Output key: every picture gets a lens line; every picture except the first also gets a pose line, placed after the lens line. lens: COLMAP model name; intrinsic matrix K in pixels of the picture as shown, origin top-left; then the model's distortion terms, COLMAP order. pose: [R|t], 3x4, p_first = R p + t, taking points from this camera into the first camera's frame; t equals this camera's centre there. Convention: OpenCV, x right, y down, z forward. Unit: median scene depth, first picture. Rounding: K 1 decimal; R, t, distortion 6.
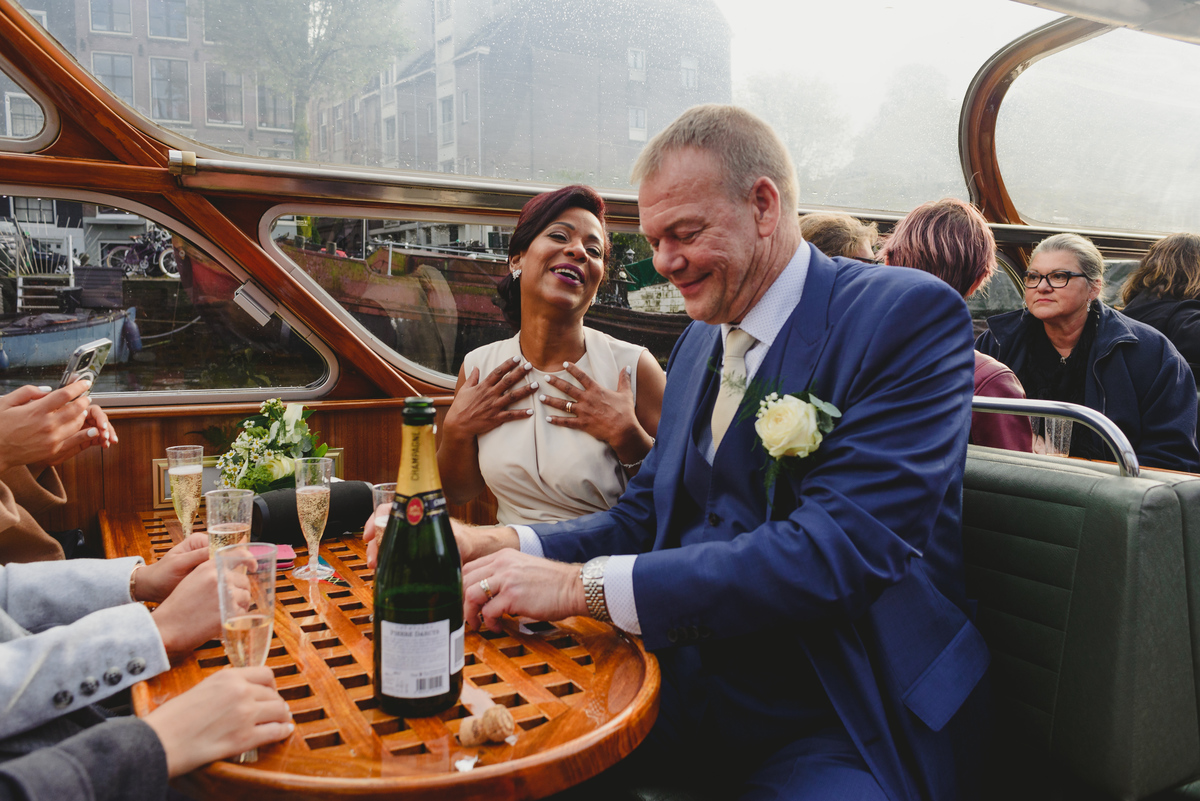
lens RADIAL K [[940.0, 0, 588.3], [0, 940.0, 392.6], [0, 0, 1]] dist [-0.002008, 0.001515]
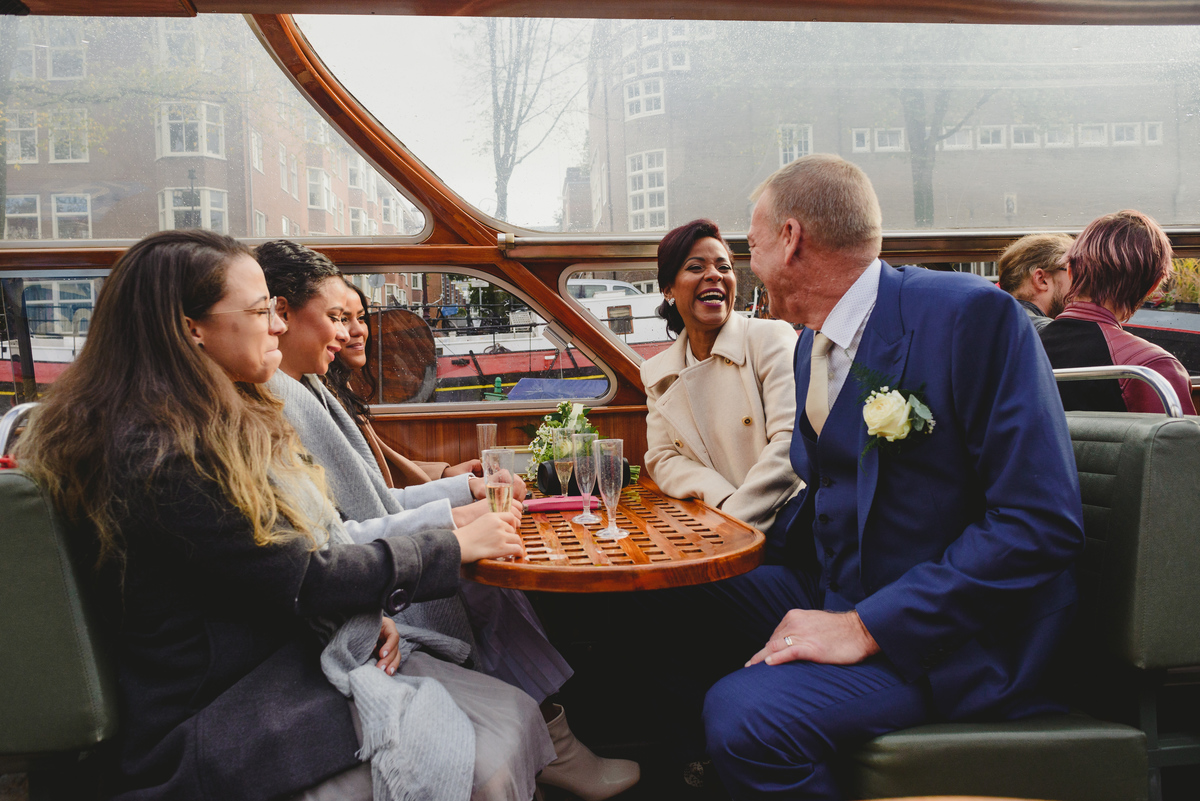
lens RADIAL K [[940.0, 0, 588.3], [0, 940.0, 392.6], [0, 0, 1]] dist [-0.002008, 0.001515]
pose [[0.928572, -0.028642, -0.370045, 0.227966], [0.007694, 0.998289, -0.057961, 0.078777], [0.371072, 0.050973, 0.927204, -0.308035]]
